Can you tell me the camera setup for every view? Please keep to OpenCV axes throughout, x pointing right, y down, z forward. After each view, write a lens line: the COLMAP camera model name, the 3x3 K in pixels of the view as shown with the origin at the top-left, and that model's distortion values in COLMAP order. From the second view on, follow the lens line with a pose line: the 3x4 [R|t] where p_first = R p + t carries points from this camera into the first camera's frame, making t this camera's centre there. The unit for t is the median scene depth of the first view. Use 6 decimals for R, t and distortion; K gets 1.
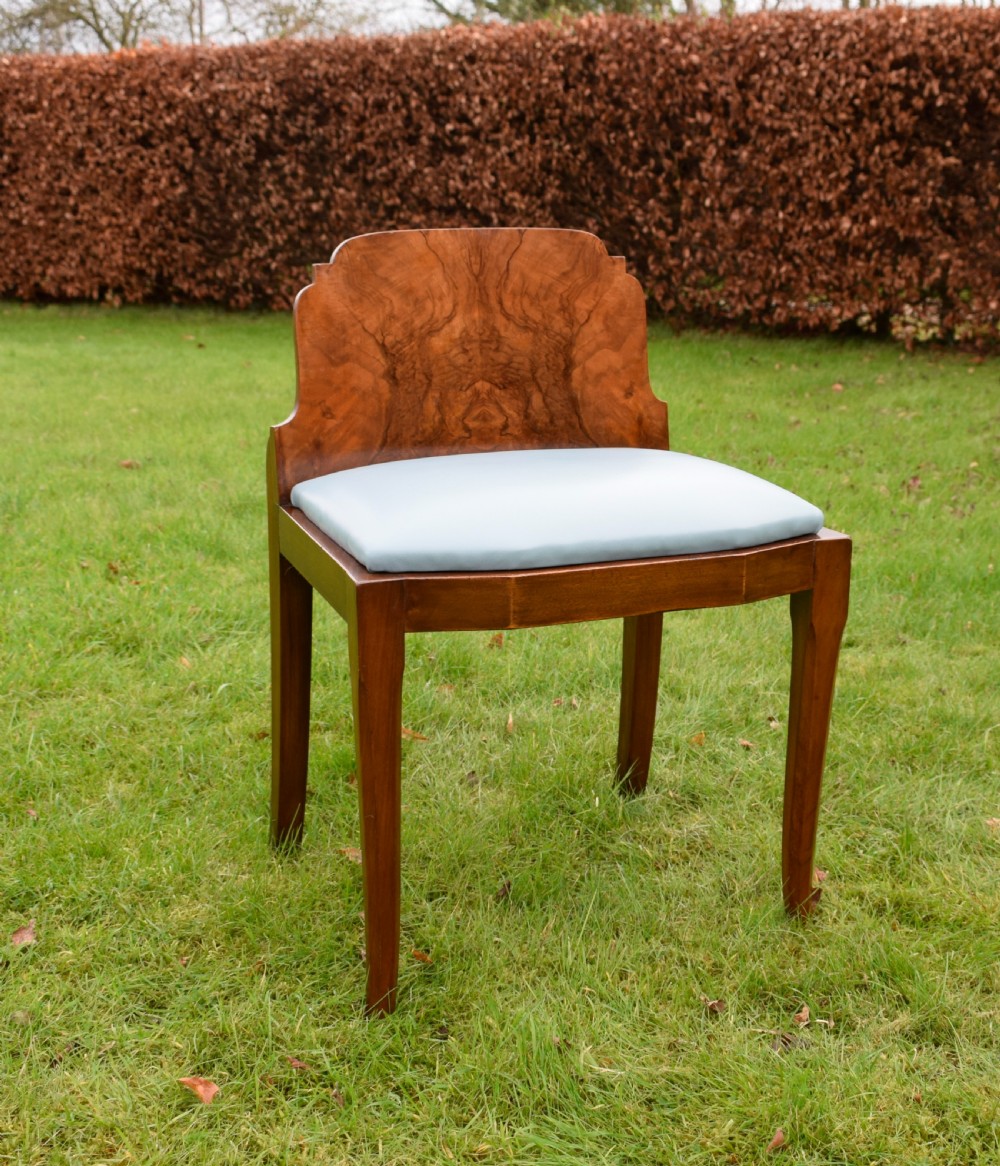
lens RADIAL K [[1793.6, 0, 590.5], [0, 1793.6, 582.3], [0, 0, 1]] dist [-0.025864, -0.023613]
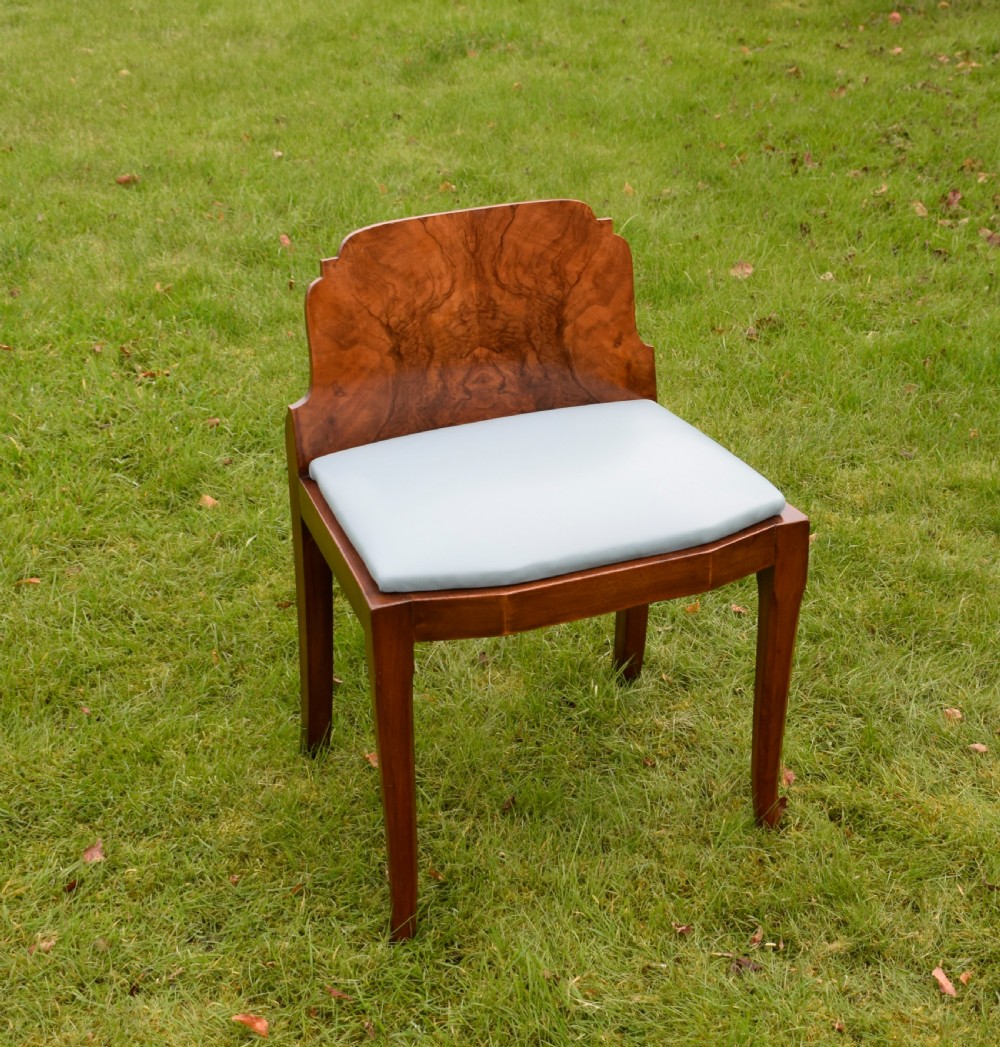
lens RADIAL K [[2040.6, 0, 652.7], [0, 2040.6, 522.9], [0, 0, 1]] dist [-0.013501, -0.040855]
pose [[0.999972, -0.007096, 0.002427, 0.041791], [0.006452, 0.978993, 0.203792, -0.269318], [-0.003822, -0.203771, 0.979011, -0.240892]]
